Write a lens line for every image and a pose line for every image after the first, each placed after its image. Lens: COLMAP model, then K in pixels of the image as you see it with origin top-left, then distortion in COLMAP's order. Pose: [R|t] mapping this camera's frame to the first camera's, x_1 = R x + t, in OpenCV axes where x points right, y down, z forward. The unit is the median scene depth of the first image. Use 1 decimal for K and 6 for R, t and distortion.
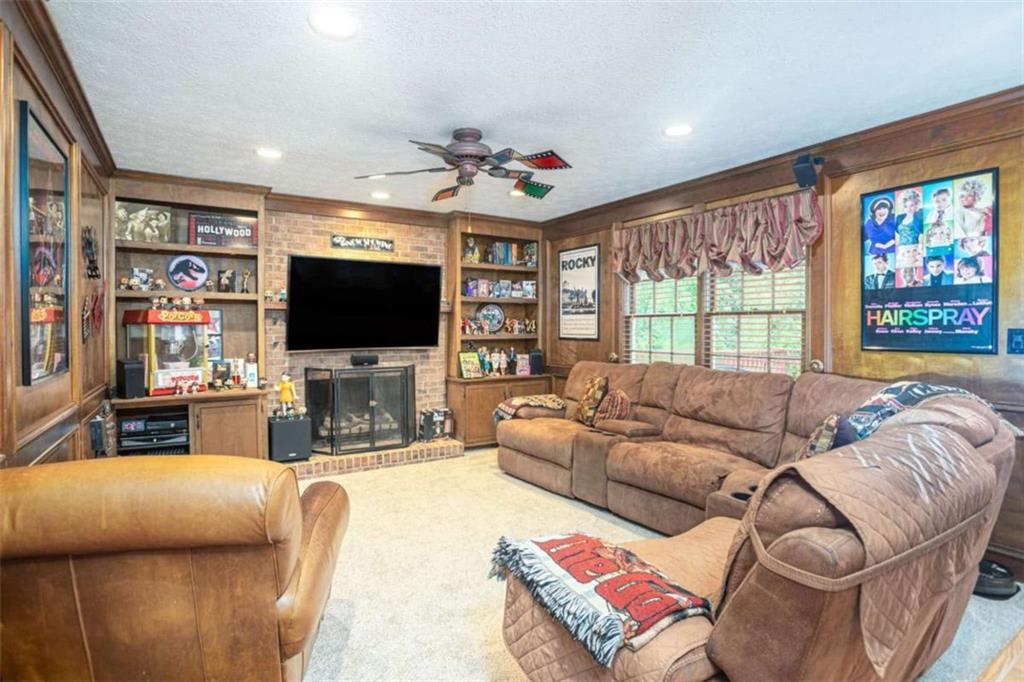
lens RADIAL K [[530.3, 0, 512.5], [0, 530.3, 334.9], [0, 0, 1]] dist [-0.008104, 0.000961]
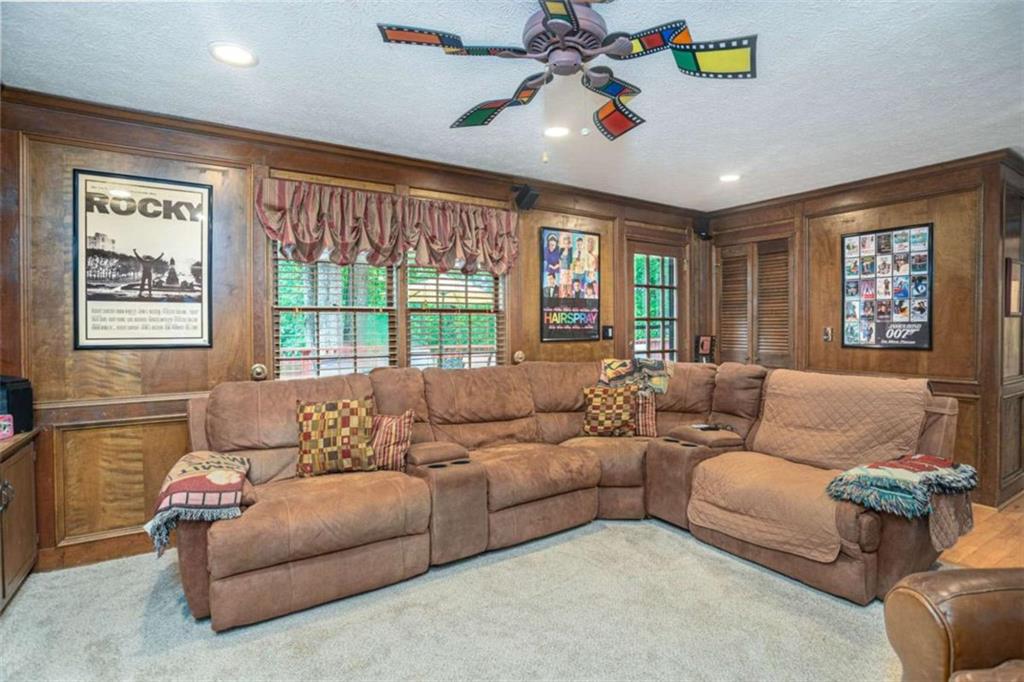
lens RADIAL K [[530.3, 0, 510.6], [0, 530.3, 335.4], [0, 0, 1]] dist [-0.008104, 0.000961]
pose [[0.015378, -0.012003, 0.999810, -0.716605], [0.020487, 0.999722, 0.011687, -0.004782], [-0.999672, 0.020303, 0.015620, 1.083525]]
